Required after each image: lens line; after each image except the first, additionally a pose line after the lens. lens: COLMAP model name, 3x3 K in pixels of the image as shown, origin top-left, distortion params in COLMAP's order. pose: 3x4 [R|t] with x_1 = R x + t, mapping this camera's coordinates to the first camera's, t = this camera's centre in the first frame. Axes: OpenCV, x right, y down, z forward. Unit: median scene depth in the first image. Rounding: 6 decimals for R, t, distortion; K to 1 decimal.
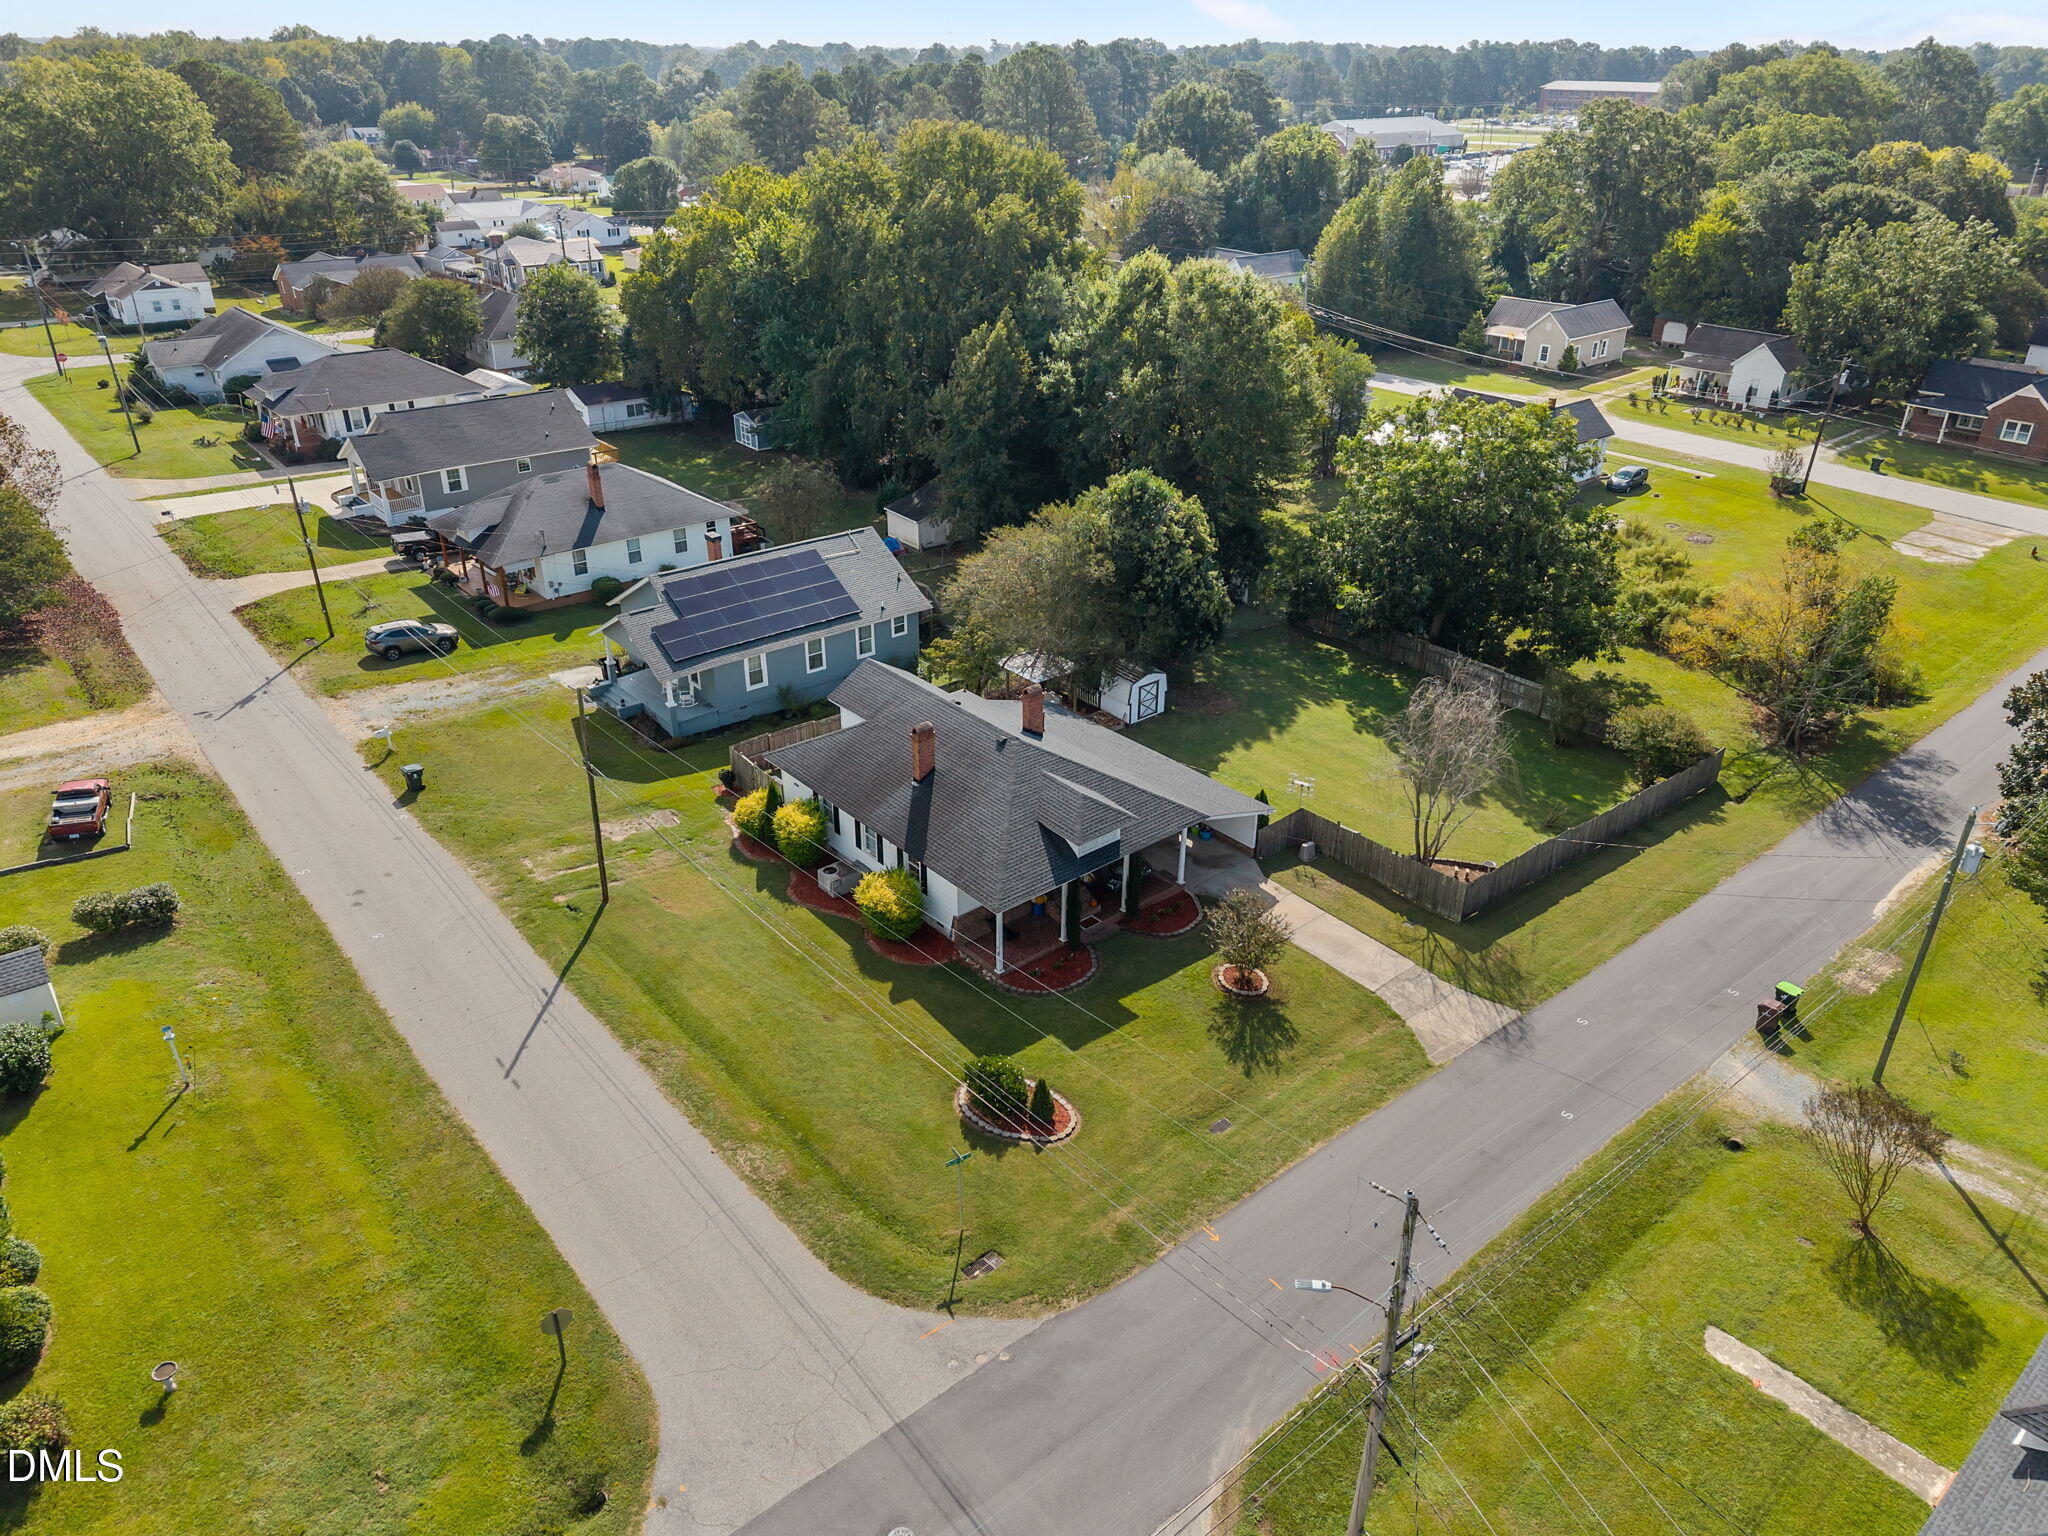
lens RADIAL K [[1392.0, 0, 1024.8], [0, 1392.0, 765.0], [0, 0, 1]] dist [0.022383, -0.003491]
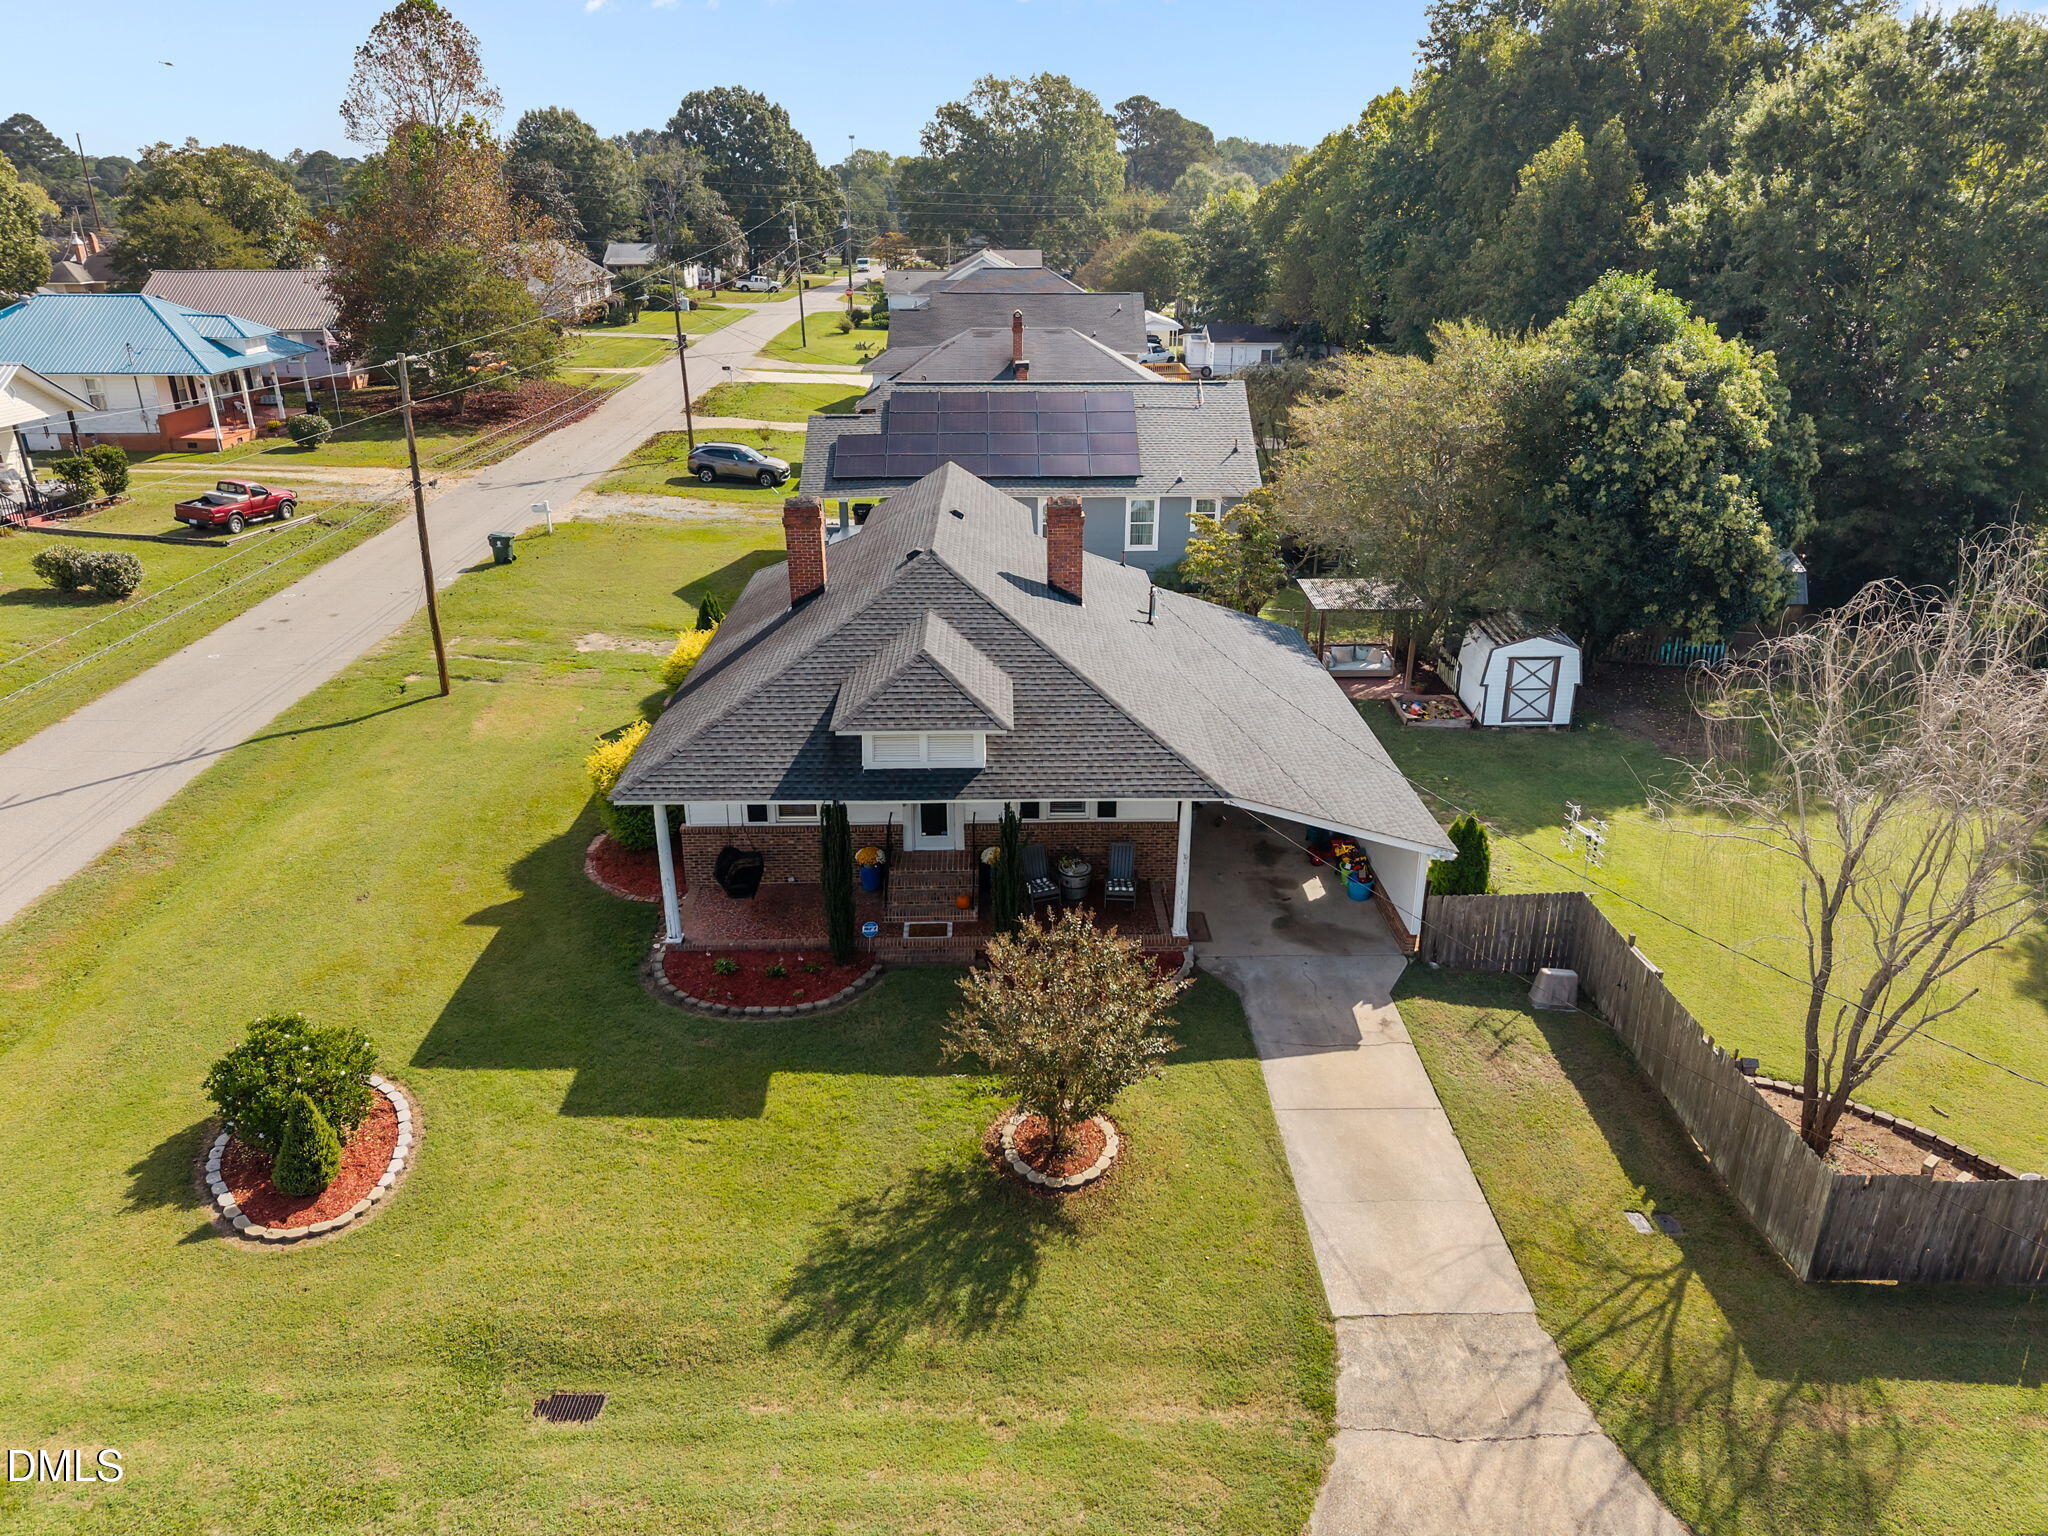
lens RADIAL K [[1392.0, 0, 1021.0], [0, 1392.0, 768.9], [0, 0, 1]] dist [0.022383, -0.003491]
pose [[0.778046, 0.239487, -0.580767, 0.326208], [-0.280983, 0.959520, 0.019242, 0.036190], [0.561866, 0.148214, 0.813842, 0.570682]]
